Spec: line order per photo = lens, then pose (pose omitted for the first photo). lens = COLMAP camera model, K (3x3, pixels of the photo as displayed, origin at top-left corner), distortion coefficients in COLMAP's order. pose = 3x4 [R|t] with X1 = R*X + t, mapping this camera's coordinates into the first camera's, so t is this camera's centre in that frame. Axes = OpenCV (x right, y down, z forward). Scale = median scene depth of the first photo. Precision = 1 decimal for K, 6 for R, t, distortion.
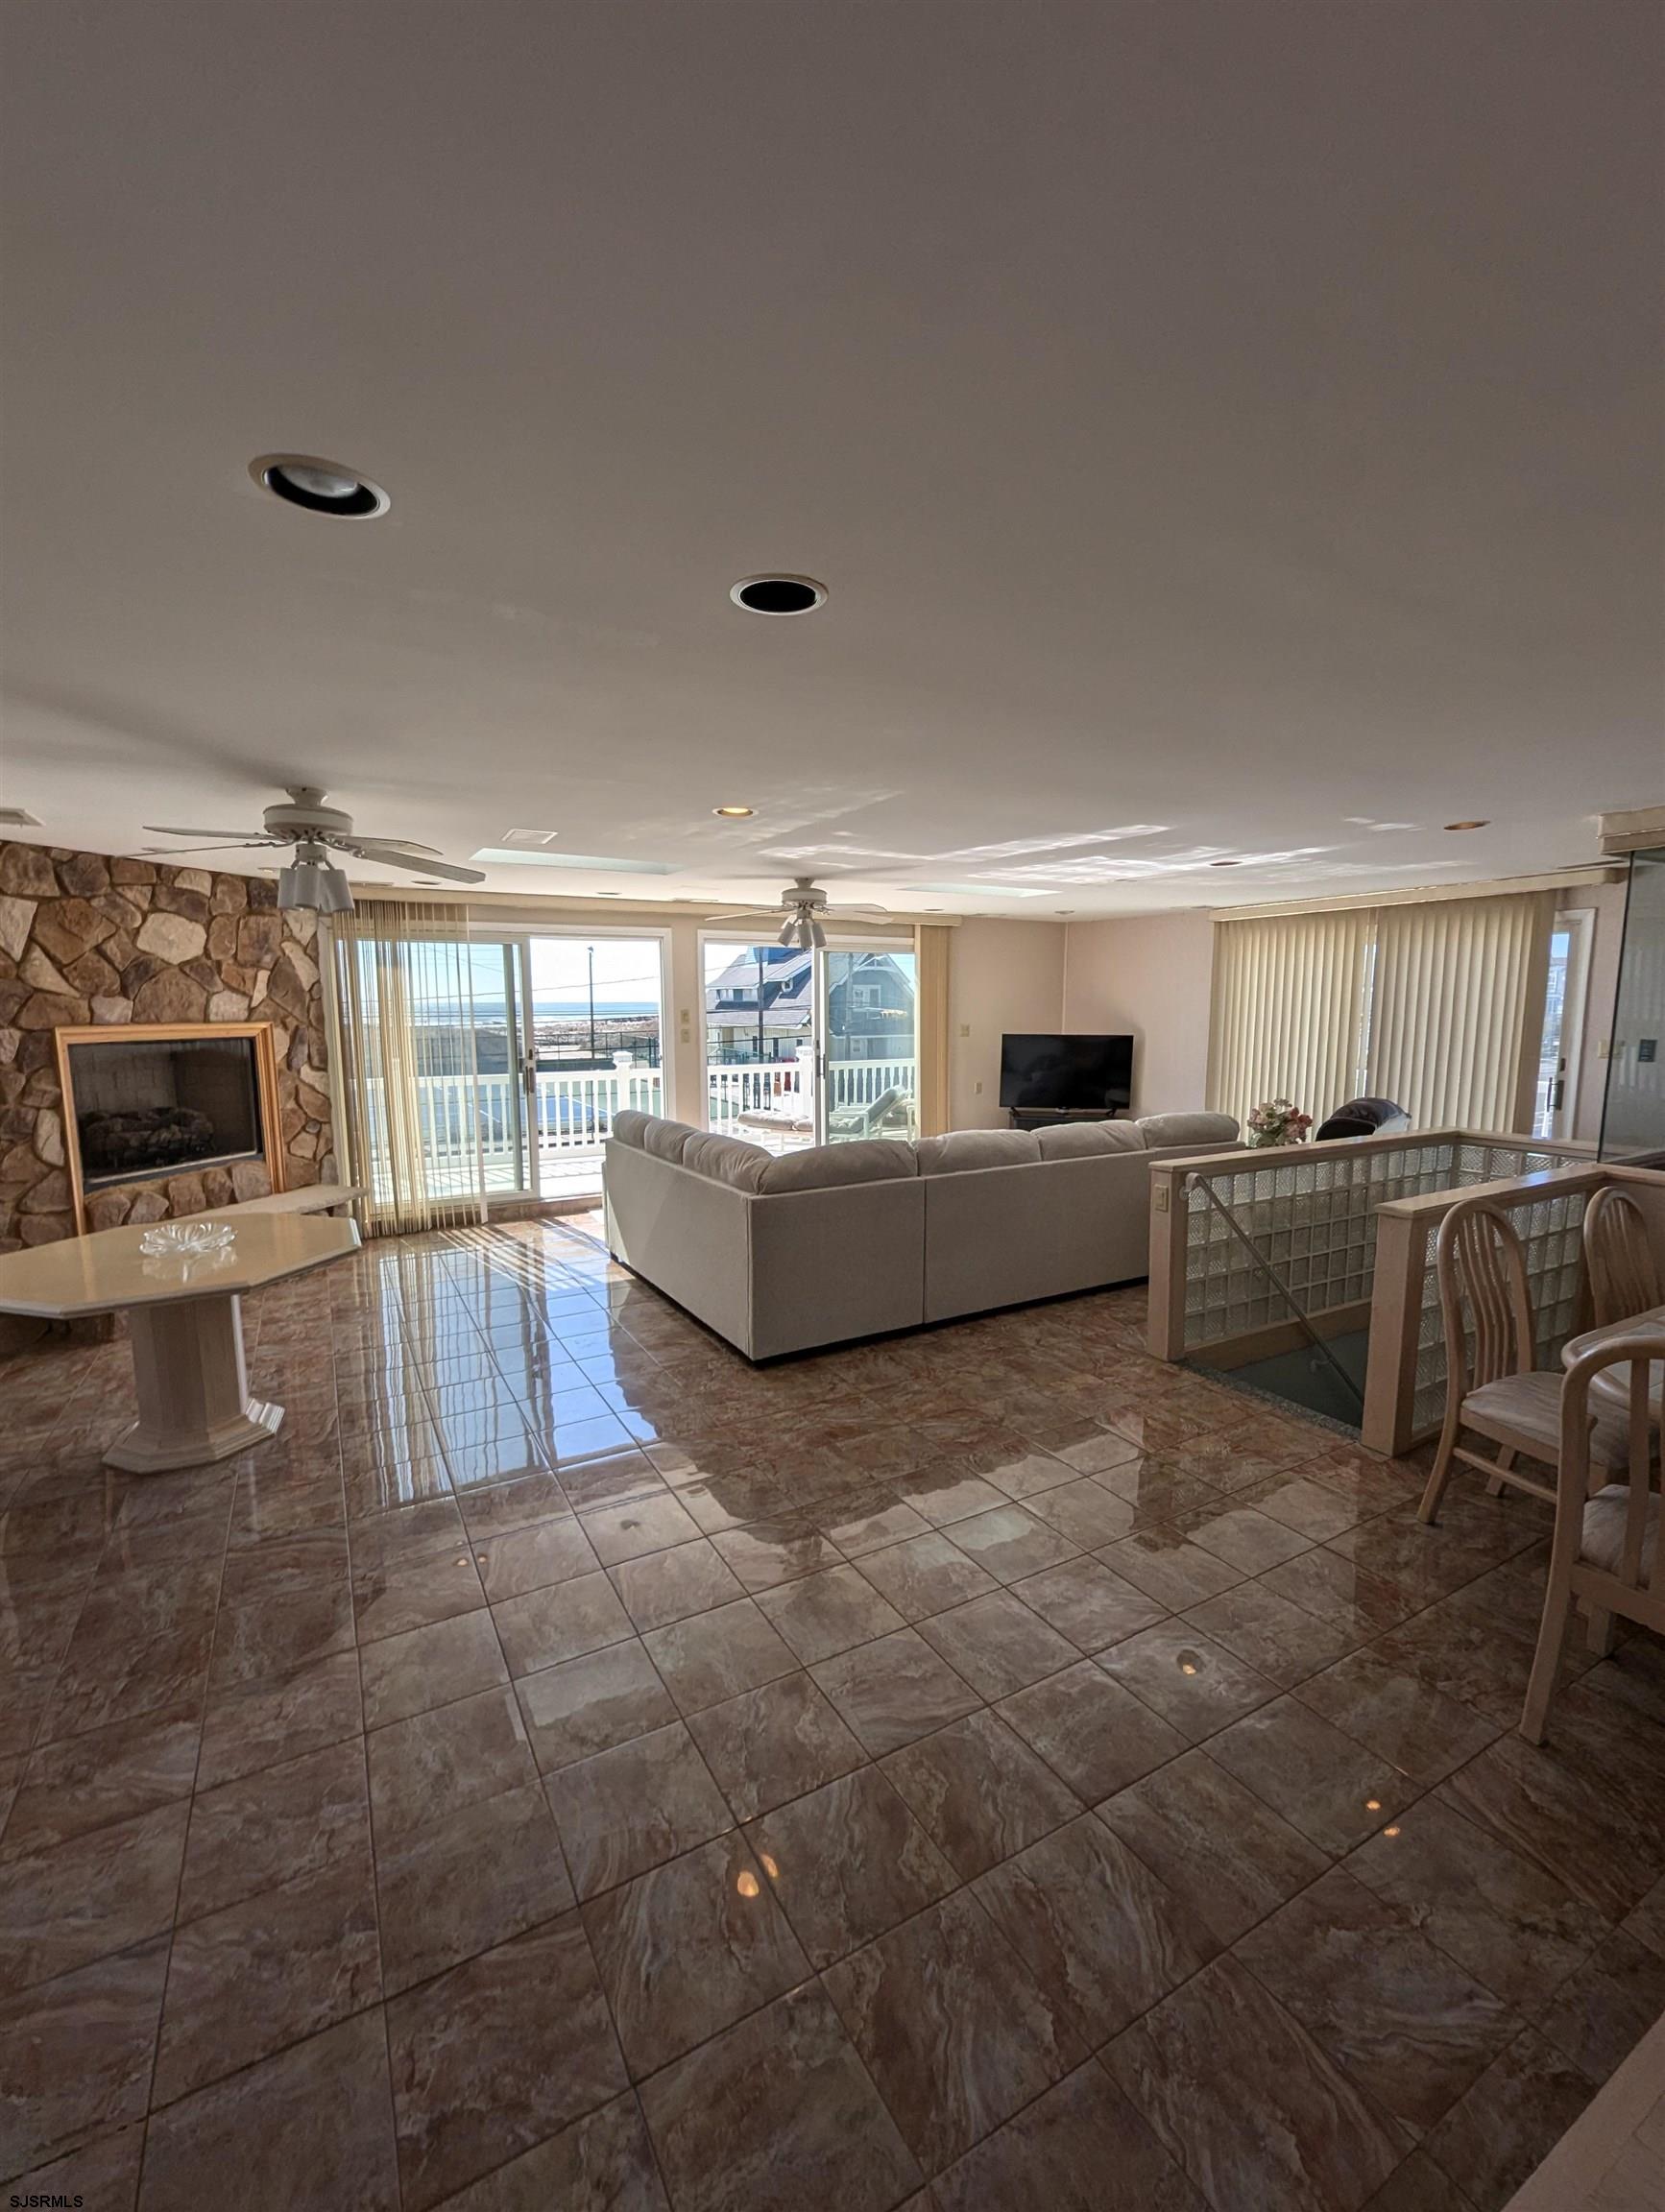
lens RADIAL K [[907.8, 0, 814.9], [0, 907.8, 1121.7], [0, 0, 1]] dist [0.001061, -0.000153]
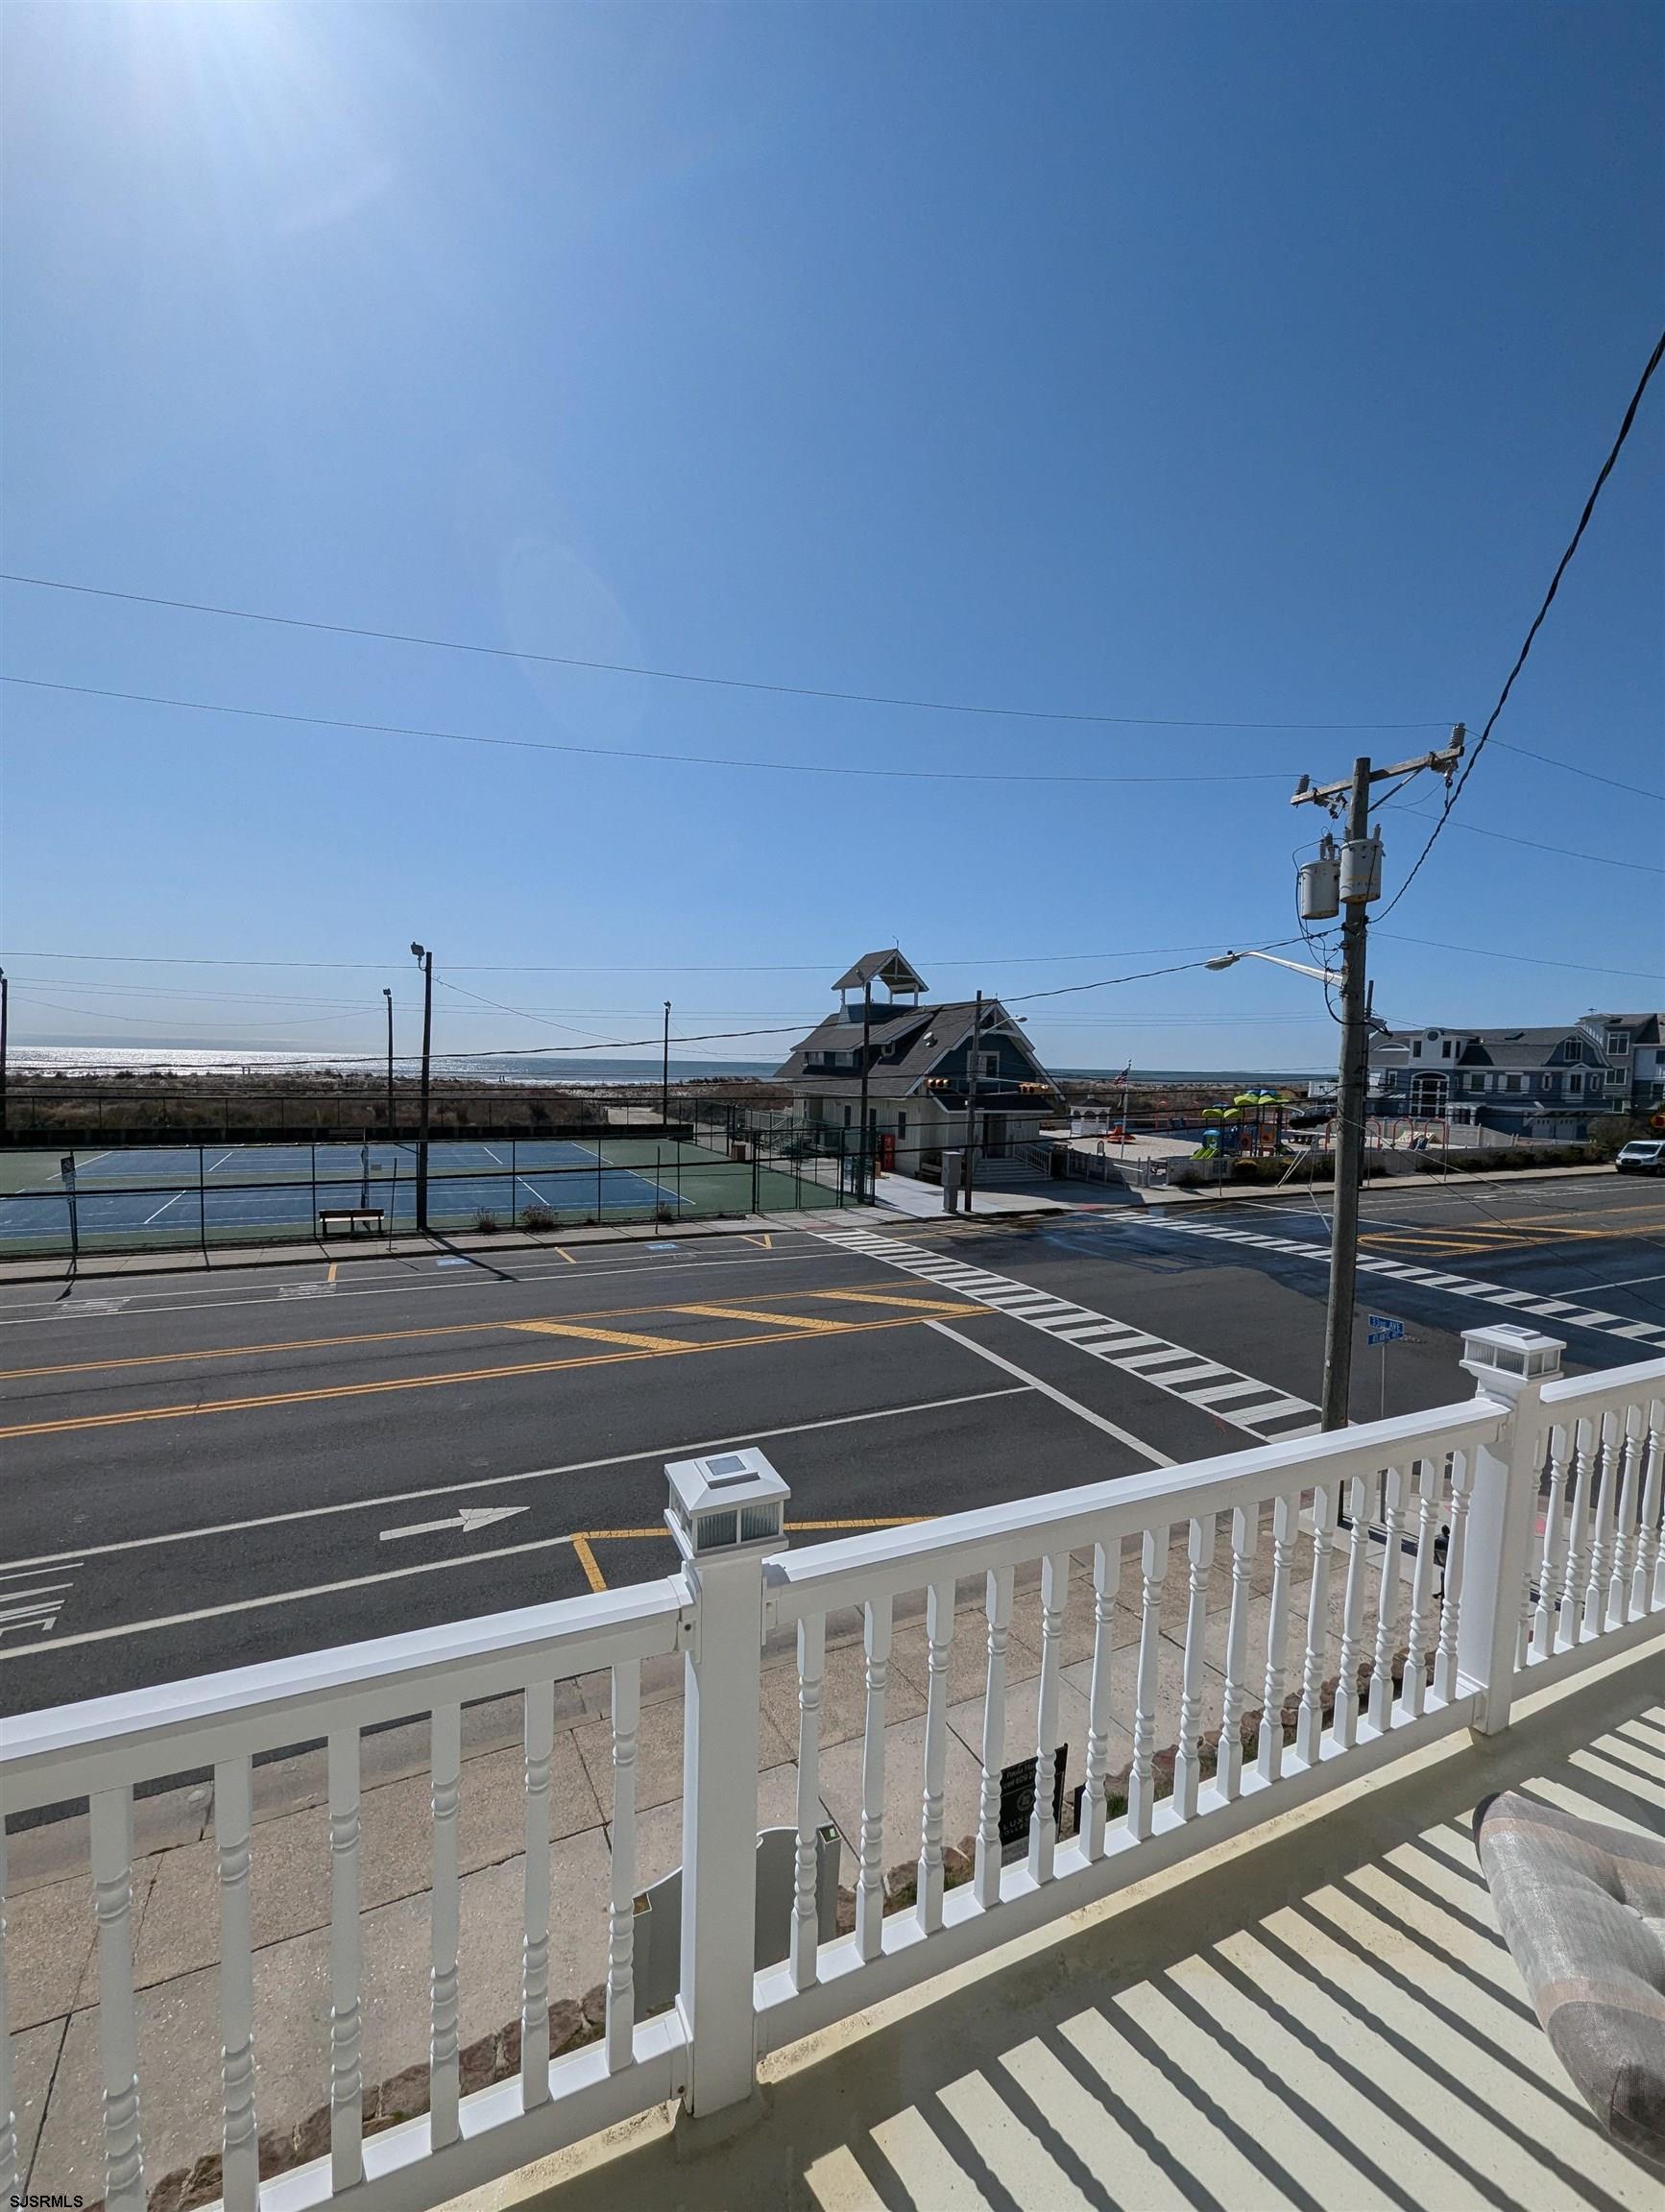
lens RADIAL K [[907.8, 0, 812.6], [0, 907.8, 1124.1], [0, 0, 1]] dist [0.001061, -0.000153]
pose [[0.996558, 0.029107, -0.077623, -0.383076], [-0.034171, 0.997318, -0.064719, -0.233965], [0.075531, 0.067149, 0.994880, 1.554306]]
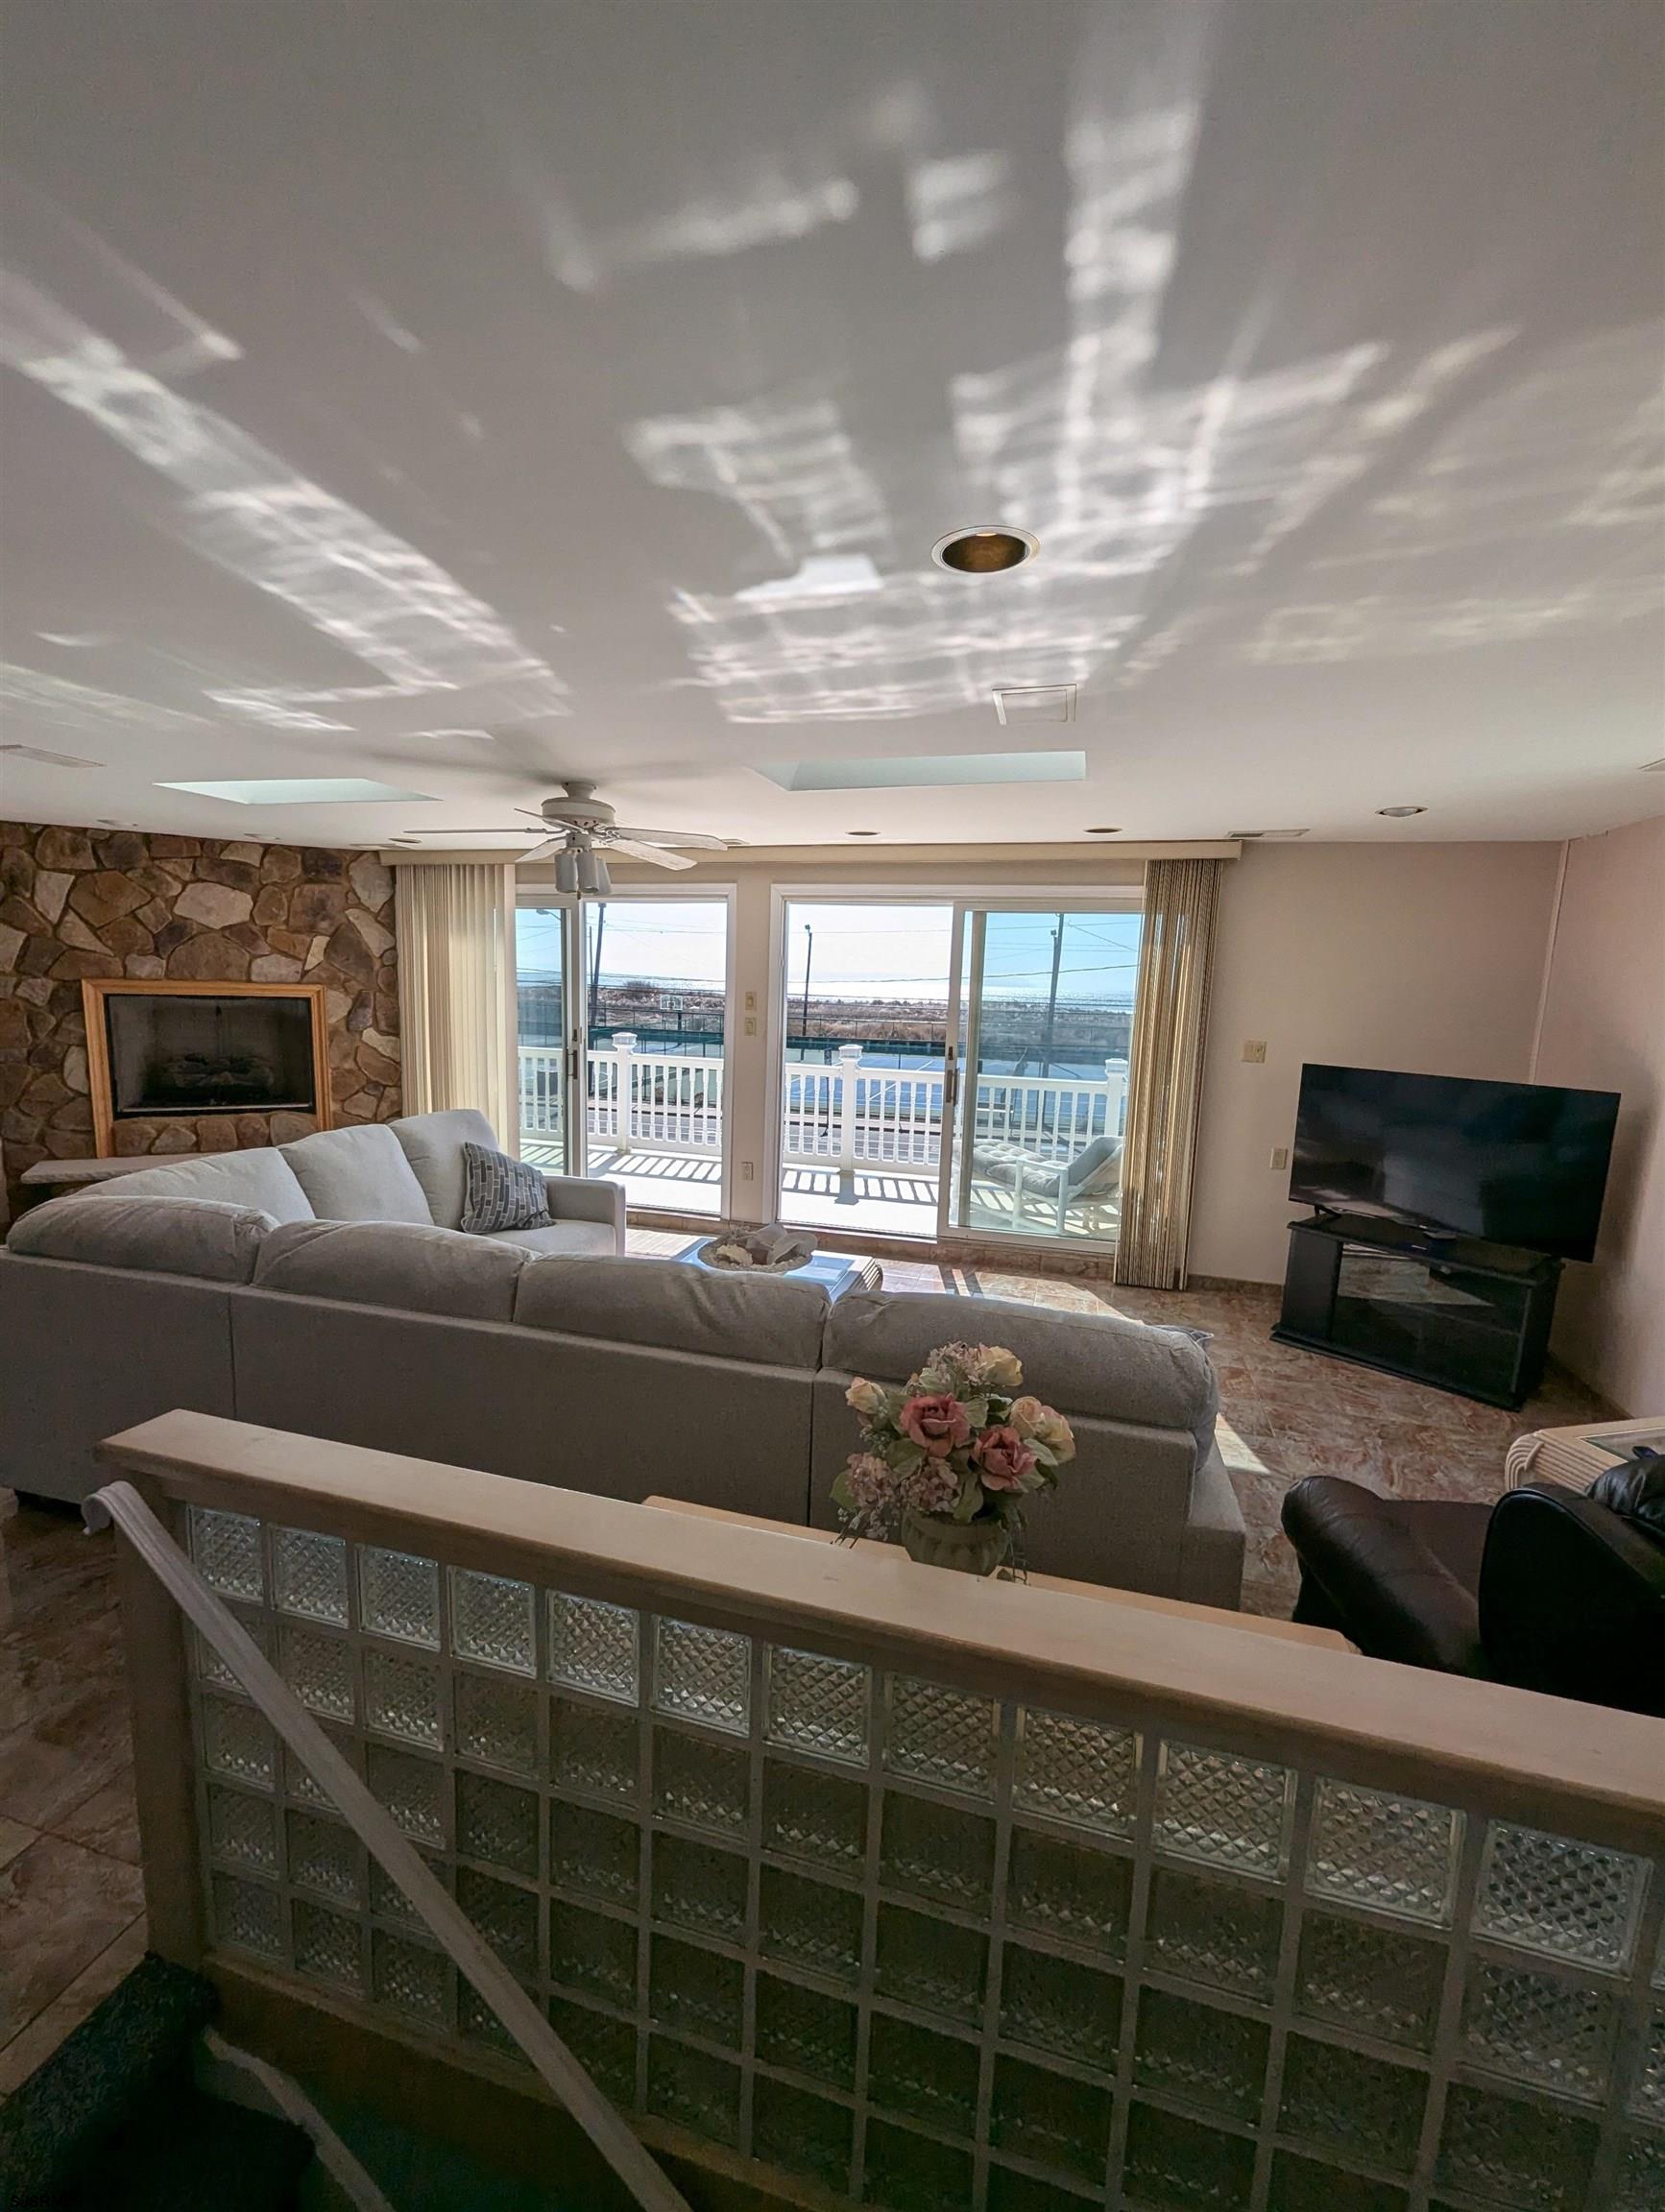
lens RADIAL K [[907.8, 0, 827.1], [0, 907.8, 1118.4], [0, 0, 1]] dist [0.001061, -0.000153]
pose [[0.703443, 0.131206, -0.698536, 0.604879], [-0.127602, 0.990158, 0.057483, -0.096744], [0.699203, 0.048699, 0.713262, 0.700870]]
